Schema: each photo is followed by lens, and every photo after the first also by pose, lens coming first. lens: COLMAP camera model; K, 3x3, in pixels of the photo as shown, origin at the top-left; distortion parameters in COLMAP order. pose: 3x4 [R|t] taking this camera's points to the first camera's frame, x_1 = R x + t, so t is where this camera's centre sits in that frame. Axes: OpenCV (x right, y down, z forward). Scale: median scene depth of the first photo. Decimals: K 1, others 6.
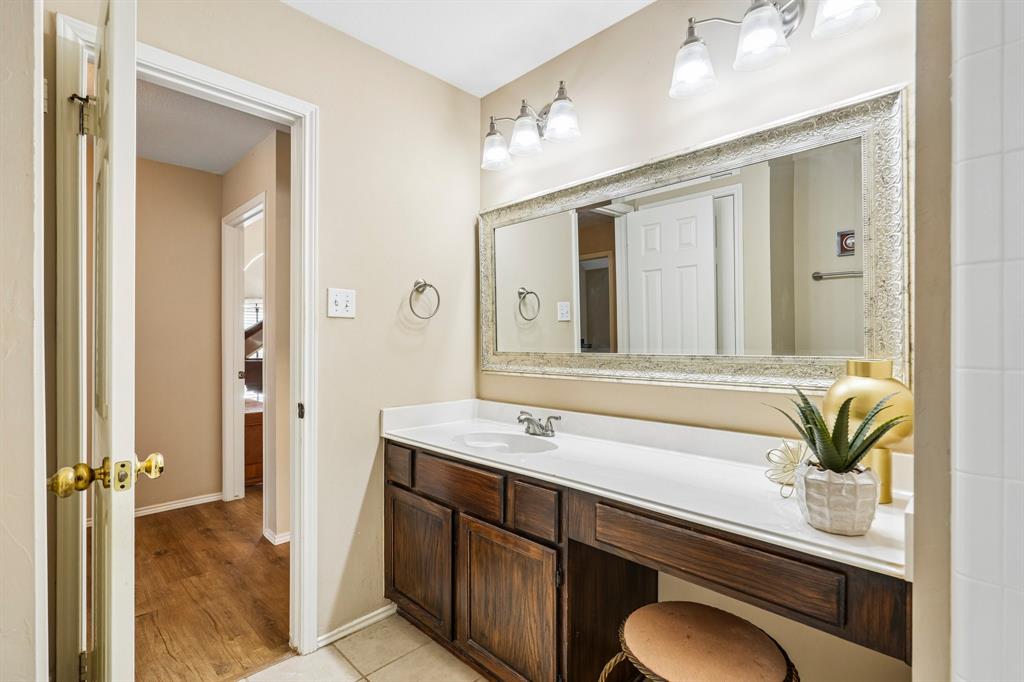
lens RADIAL K [[471.6, 0, 512.0], [0, 471.6, 341.0], [0, 0, 1]] dist [-0.005966, -0.000191]
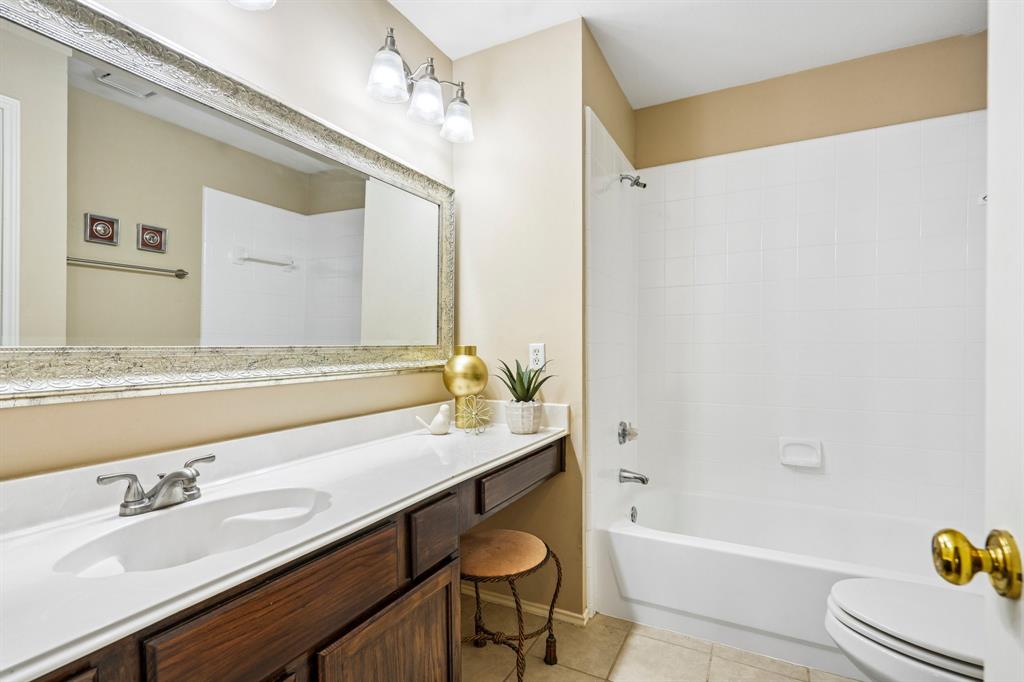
lens RADIAL K [[476.3, 0, 514.0], [0, 476.3, 345.8], [0, 0, 1]] dist [-0.000746, 0.000267]
pose [[-0.282128, -0.007057, 0.959351, -0.628654], [-0.007283, 0.999960, 0.005214, 0.019620], [-0.959349, -0.005516, -0.282168, 0.879933]]
